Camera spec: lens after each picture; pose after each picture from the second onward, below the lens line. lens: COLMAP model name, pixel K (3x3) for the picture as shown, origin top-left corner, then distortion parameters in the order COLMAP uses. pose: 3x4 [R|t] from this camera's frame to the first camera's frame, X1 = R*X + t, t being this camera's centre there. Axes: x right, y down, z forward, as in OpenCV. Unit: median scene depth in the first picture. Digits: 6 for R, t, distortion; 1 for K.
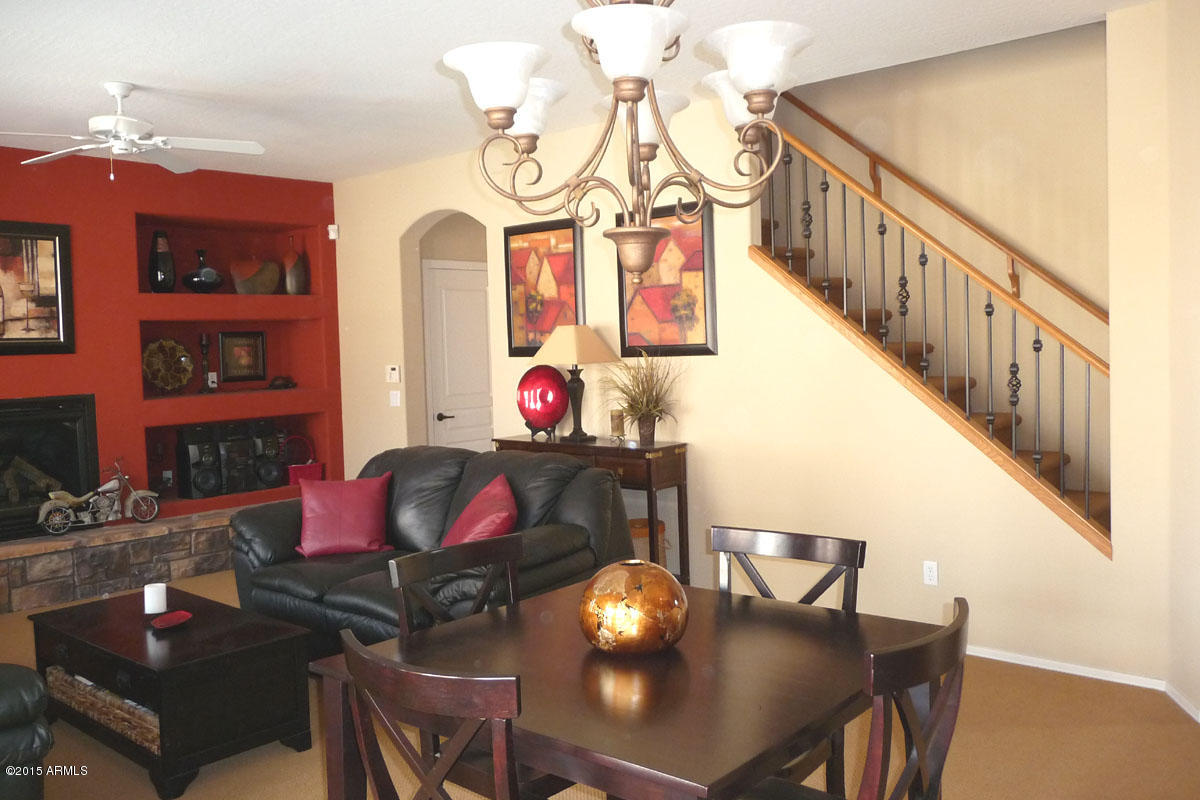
lens RADIAL K [[992.0, 0, 605.7], [0, 992.0, 366.4], [0, 0, 1]] dist [-0.072076, 0.075495]
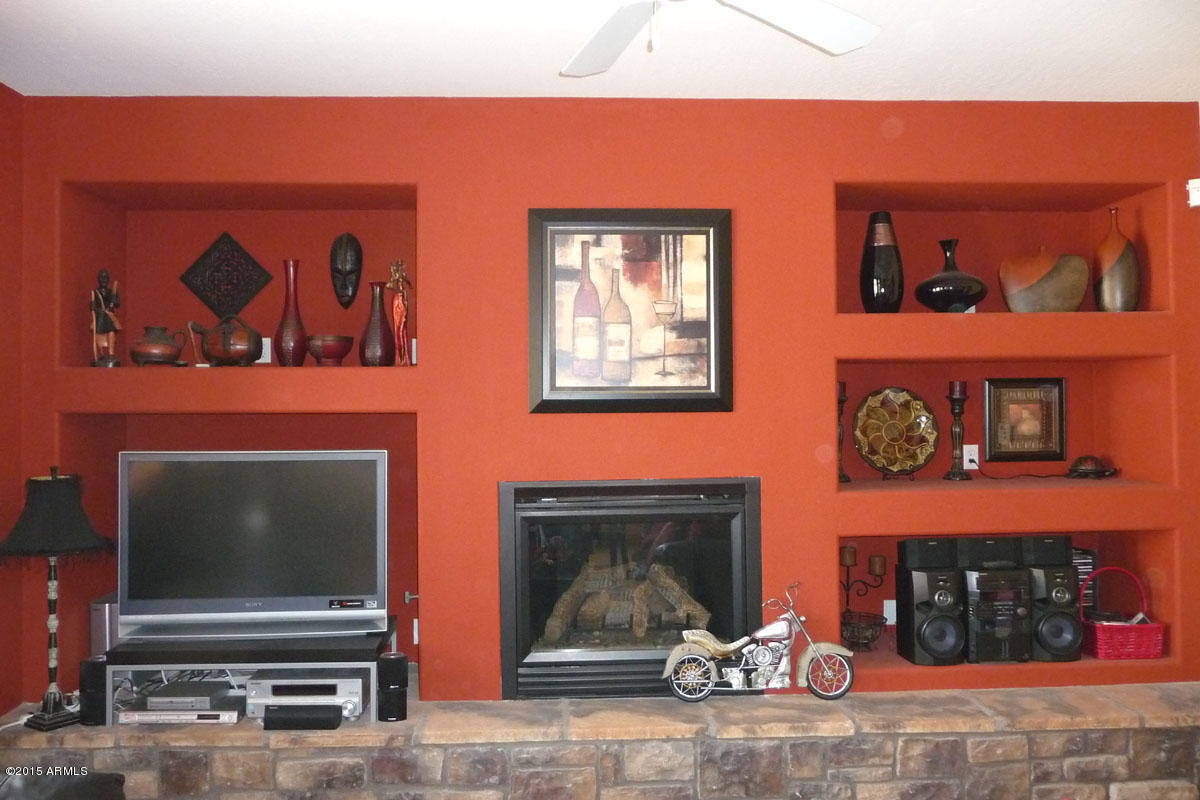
lens RADIAL K [[987.6, 0, 600.0], [0, 987.6, 400.0], [0, 0, 1]] dist [-0.071245, 0.063814]
pose [[0.681374, 0.015517, -0.731771, -0.135354], [-0.026918, 0.999630, -0.003868, -0.015656], [0.731440, 0.022334, 0.681540, 0.496823]]
